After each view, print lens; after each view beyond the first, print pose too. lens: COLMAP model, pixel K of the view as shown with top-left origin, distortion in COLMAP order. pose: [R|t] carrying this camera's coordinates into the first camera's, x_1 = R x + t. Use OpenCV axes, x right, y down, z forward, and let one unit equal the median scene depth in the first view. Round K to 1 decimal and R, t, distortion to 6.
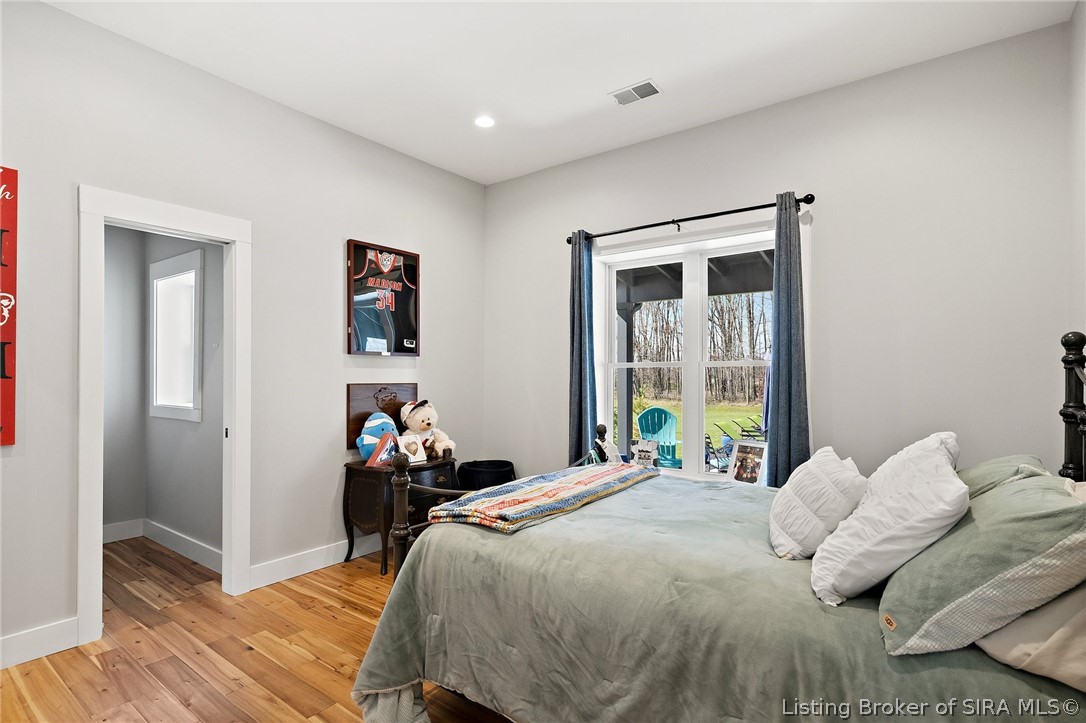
lens RADIAL K [[525.8, 0, 538.3], [0, 525.8, 371.1], [0, 0, 1]] dist [0.002906, -0.000382]
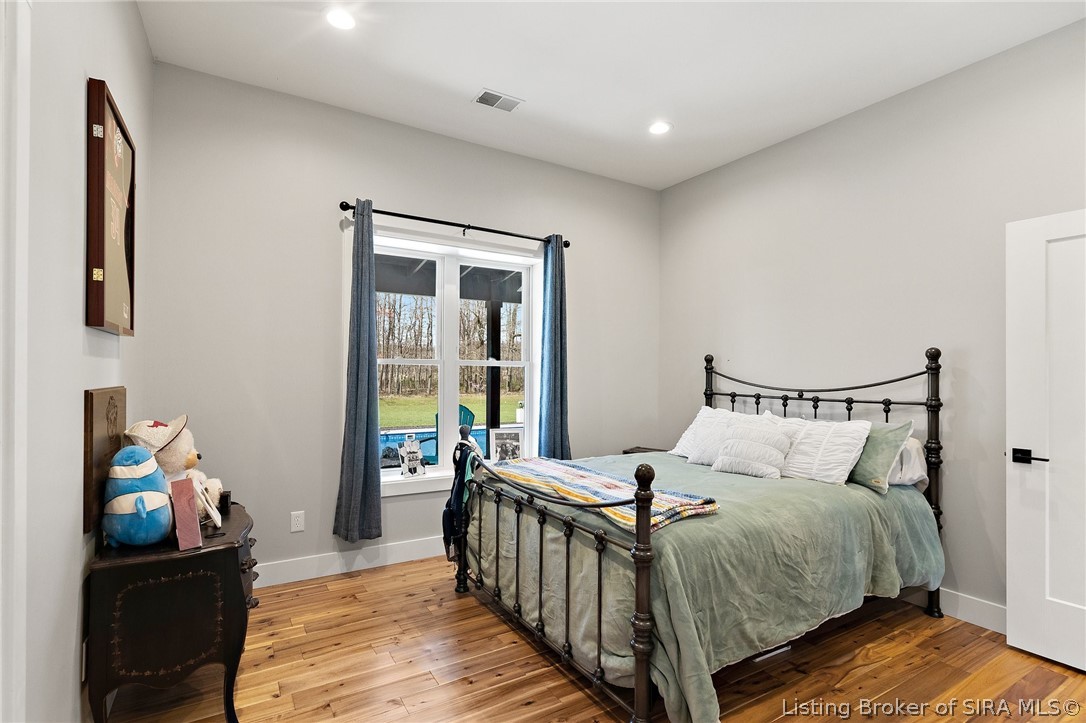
lens RADIAL K [[525.8, 0, 538.3], [0, 525.8, 371.1], [0, 0, 1]] dist [0.002906, -0.000382]
pose [[0.377077, 0.004392, 0.926172, -0.669771], [-0.015805, 0.999874, 0.001693, -0.000630], [-0.926047, -0.015276, 0.377098, 0.484037]]
